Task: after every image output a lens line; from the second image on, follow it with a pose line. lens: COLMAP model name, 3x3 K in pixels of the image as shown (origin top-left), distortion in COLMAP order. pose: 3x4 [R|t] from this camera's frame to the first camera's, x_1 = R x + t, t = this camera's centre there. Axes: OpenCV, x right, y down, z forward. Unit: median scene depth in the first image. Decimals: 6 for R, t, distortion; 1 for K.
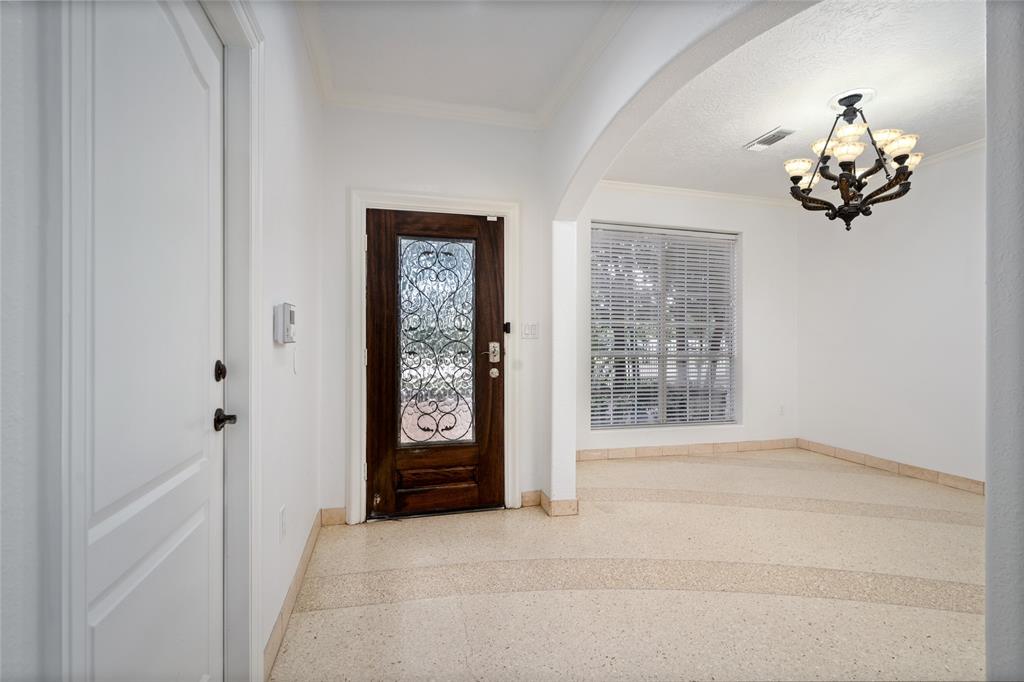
lens RADIAL K [[463.1, 0, 510.6], [0, 463.1, 339.7], [0, 0, 1]] dist [-0.005776, 0.000884]
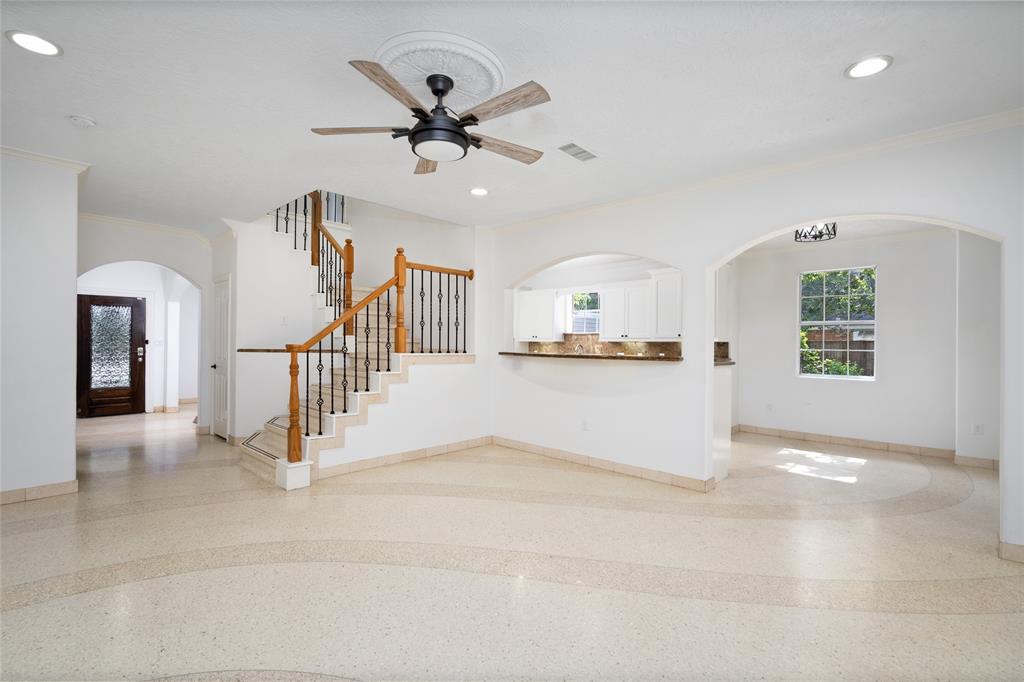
lens RADIAL K [[463.1, 0, 513.4], [0, 463.1, 343.5], [0, 0, 1]] dist [-0.005776, 0.000884]
pose [[0.826701, 0.007206, 0.562595, 0.234859], [-0.006915, 0.999973, -0.002647, -0.024483], [-0.562599, -0.001702, 0.826728, -2.276196]]
